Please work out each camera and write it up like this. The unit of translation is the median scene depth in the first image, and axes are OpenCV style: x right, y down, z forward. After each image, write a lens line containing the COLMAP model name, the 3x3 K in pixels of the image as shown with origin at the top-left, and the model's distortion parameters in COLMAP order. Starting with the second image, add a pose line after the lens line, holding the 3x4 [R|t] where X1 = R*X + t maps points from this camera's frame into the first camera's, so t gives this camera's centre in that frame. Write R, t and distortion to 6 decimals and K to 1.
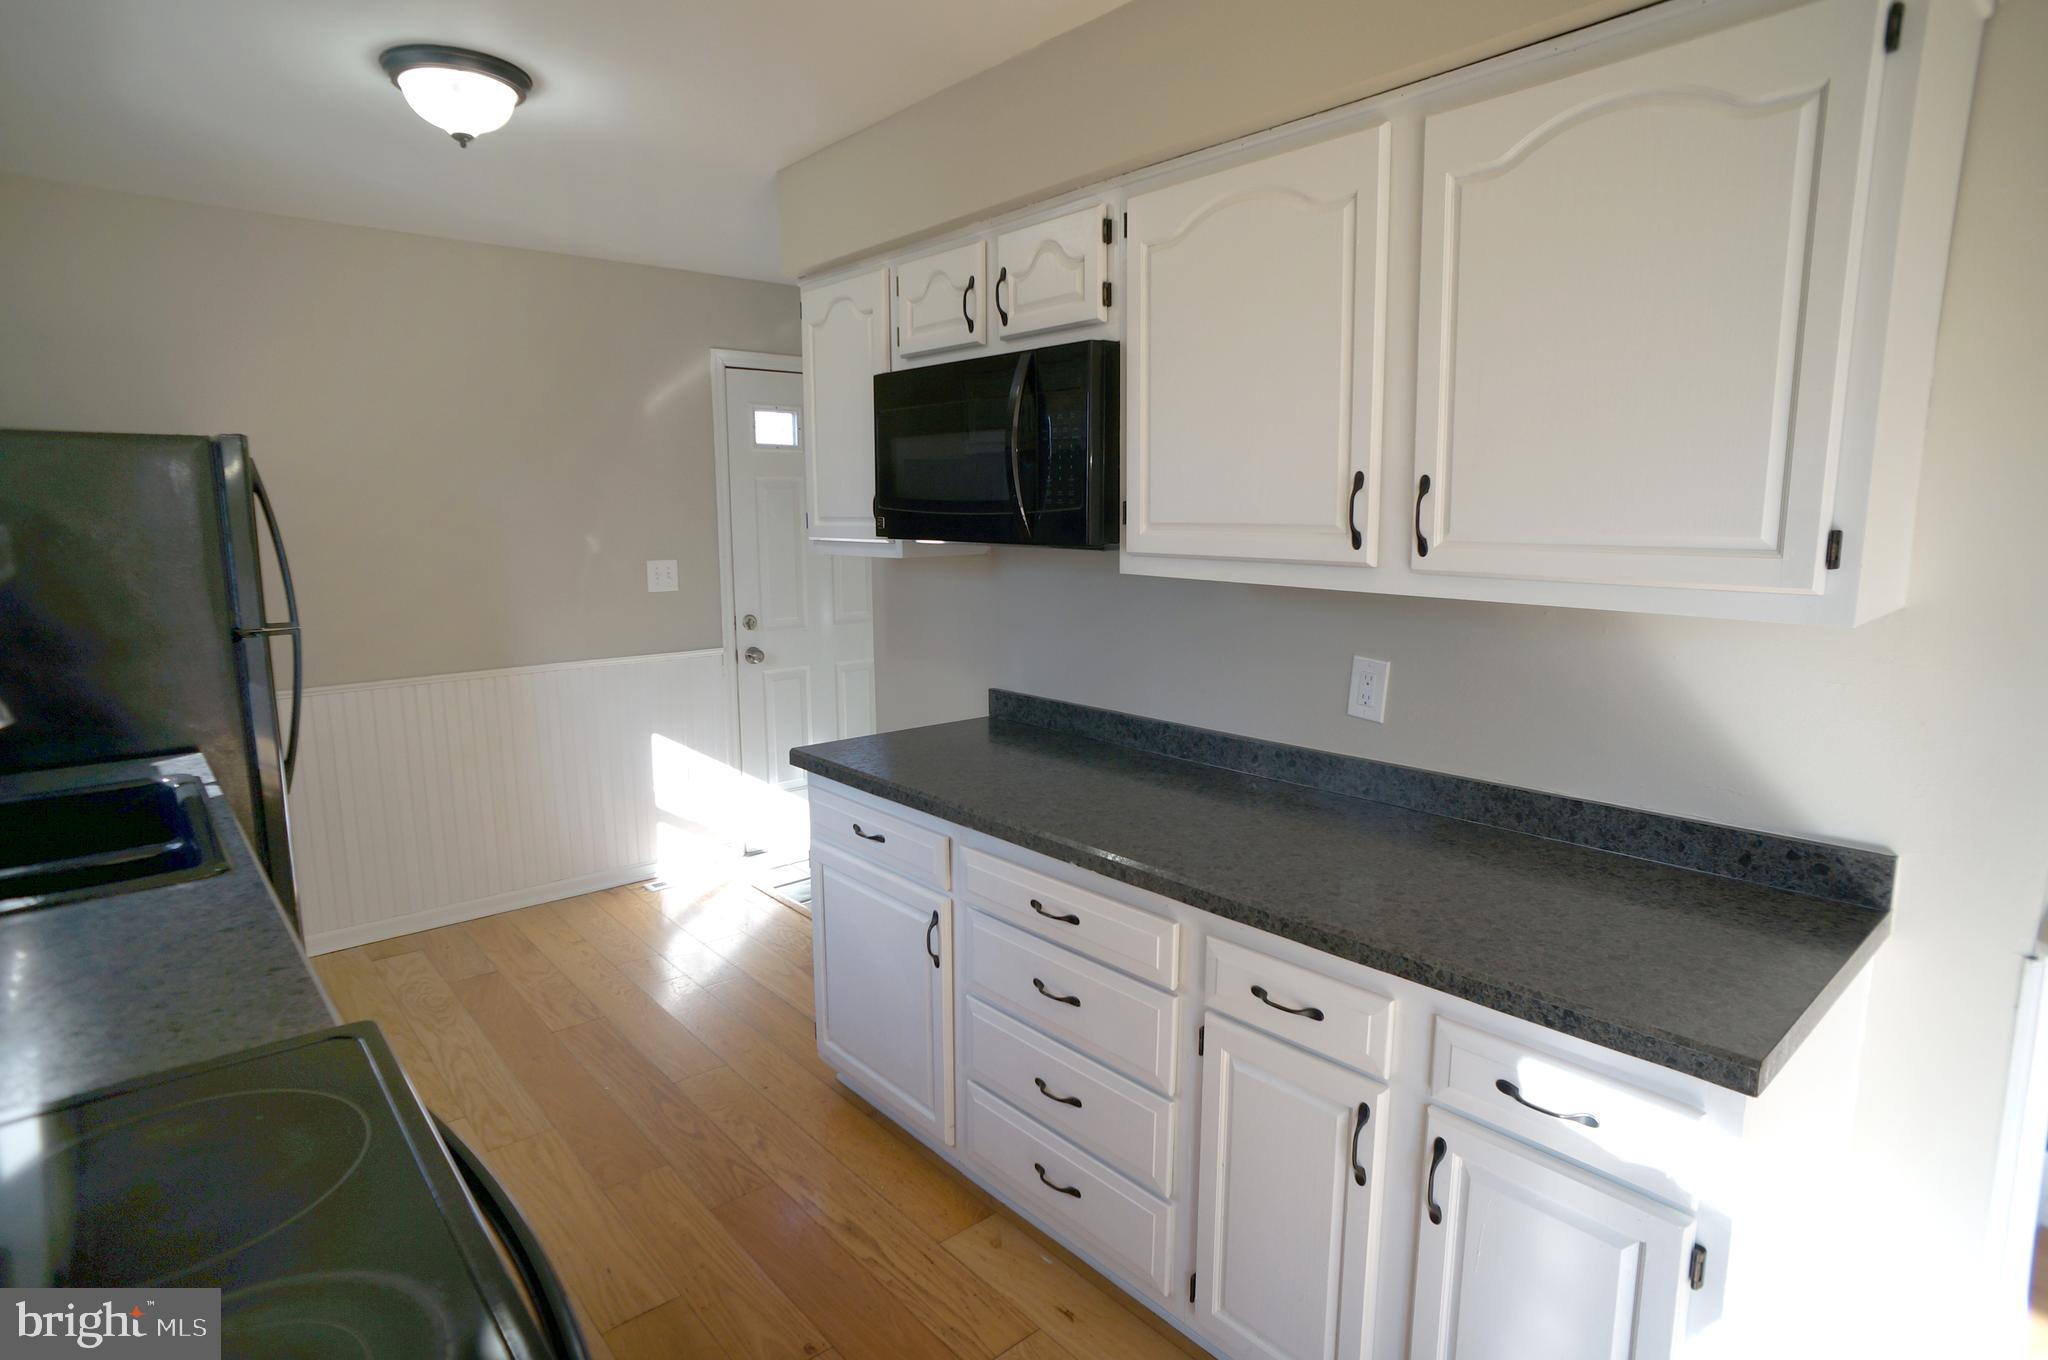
lens RADIAL K [[1053.7, 0, 1027.0], [0, 1053.7, 682.9], [0, 0, 1]] dist [0.001884, 0.000880]
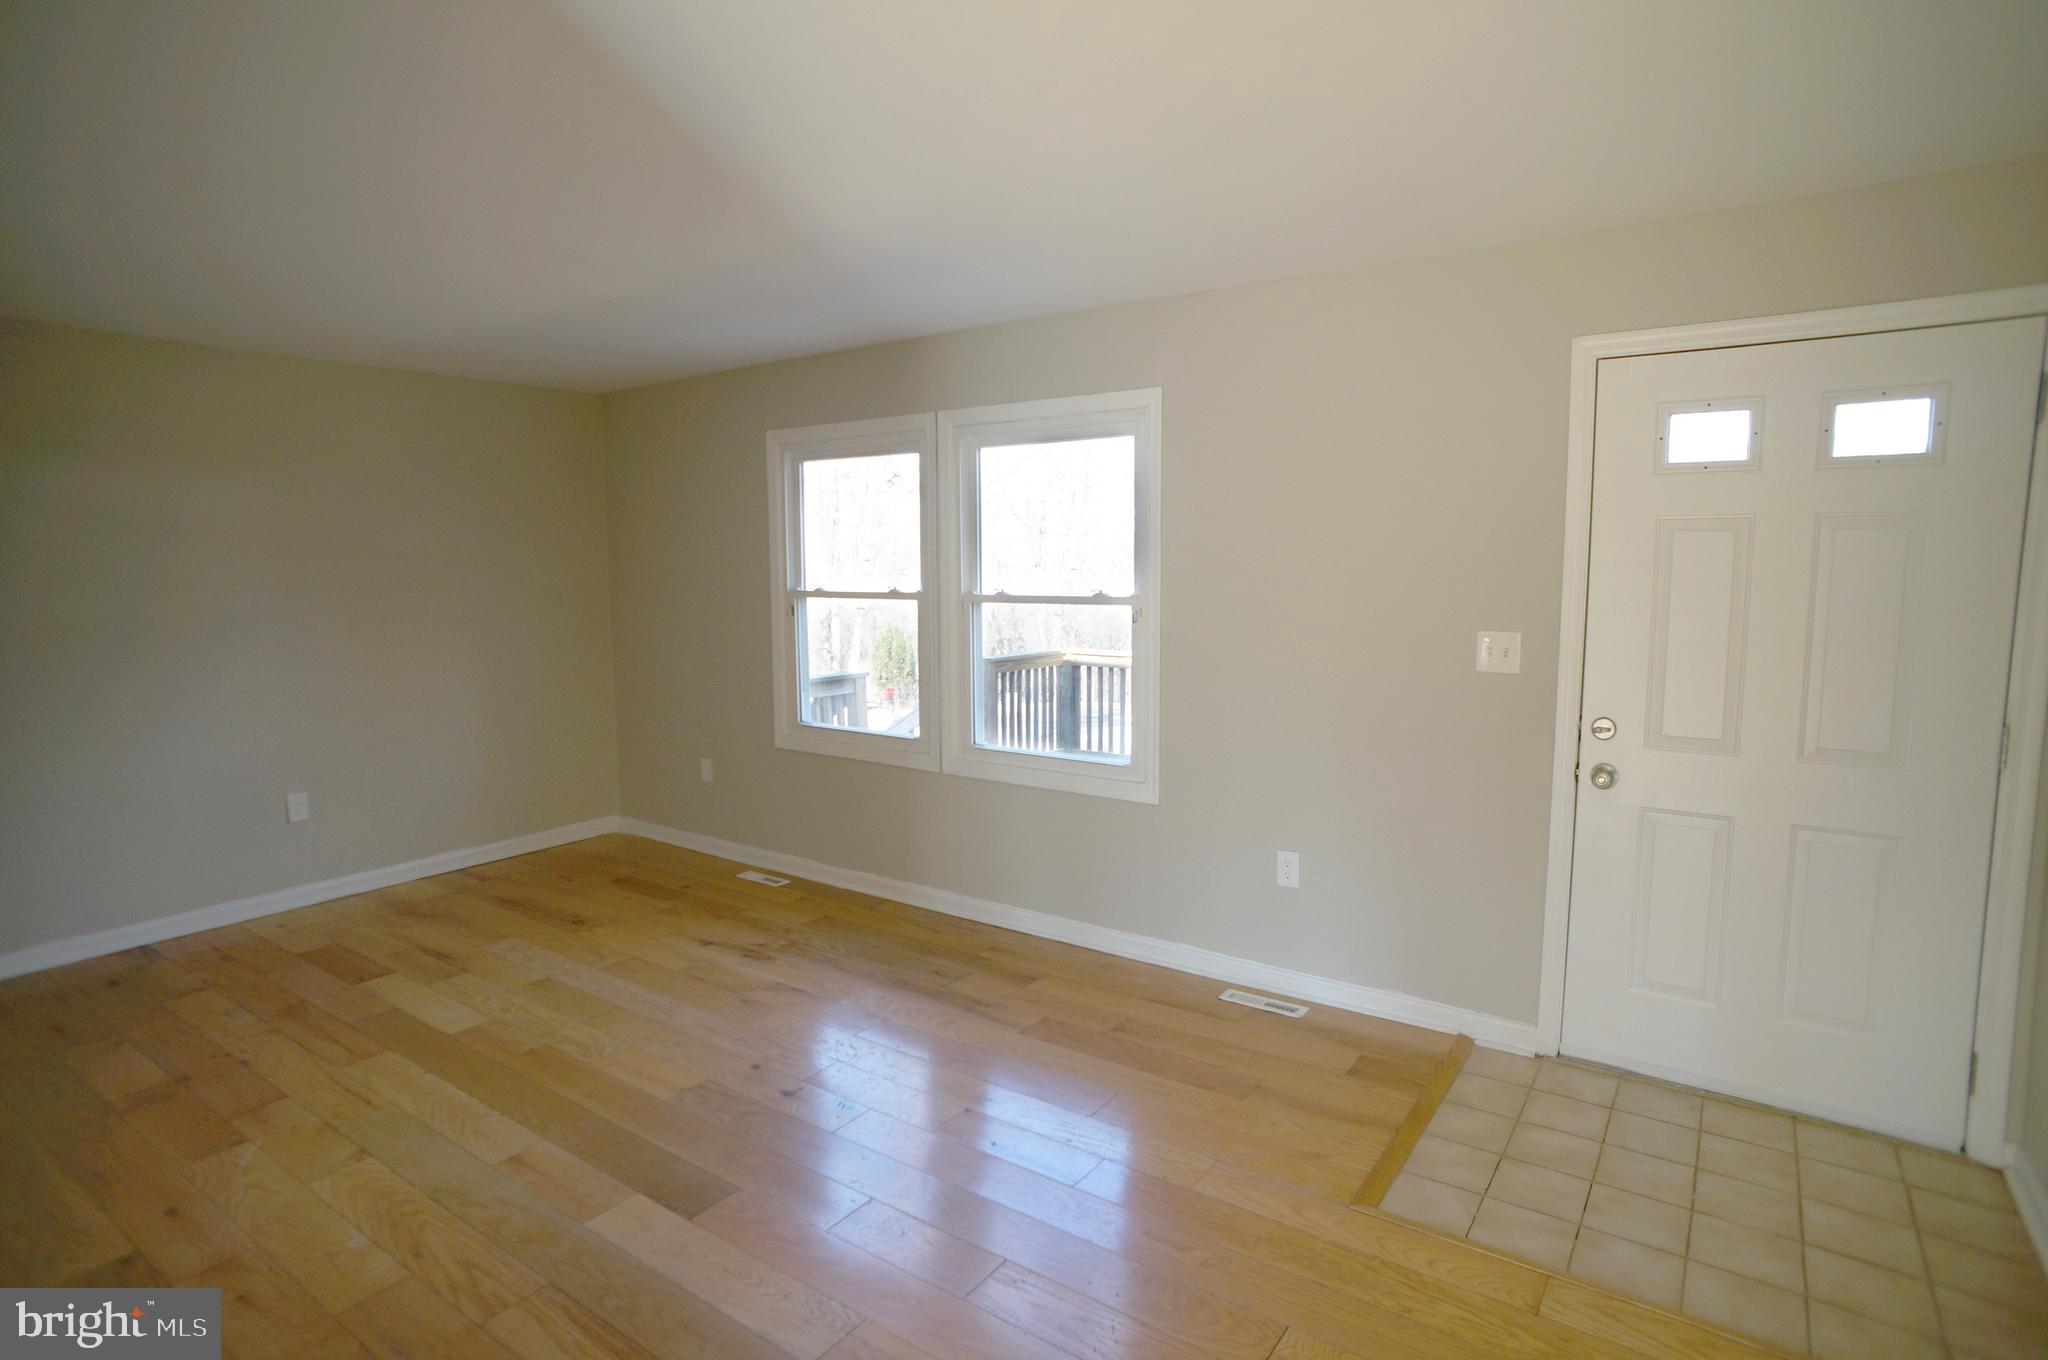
lens RADIAL K [[1053.7, 0, 1023.1], [0, 1053.7, 682.1], [0, 0, 1]] dist [0.001884, 0.000880]
pose [[0.232742, 0.103060, -0.967062, 0.307663], [-0.147676, 0.986584, 0.069600, -0.077887], [0.961261, 0.126613, 0.244839, 0.465524]]
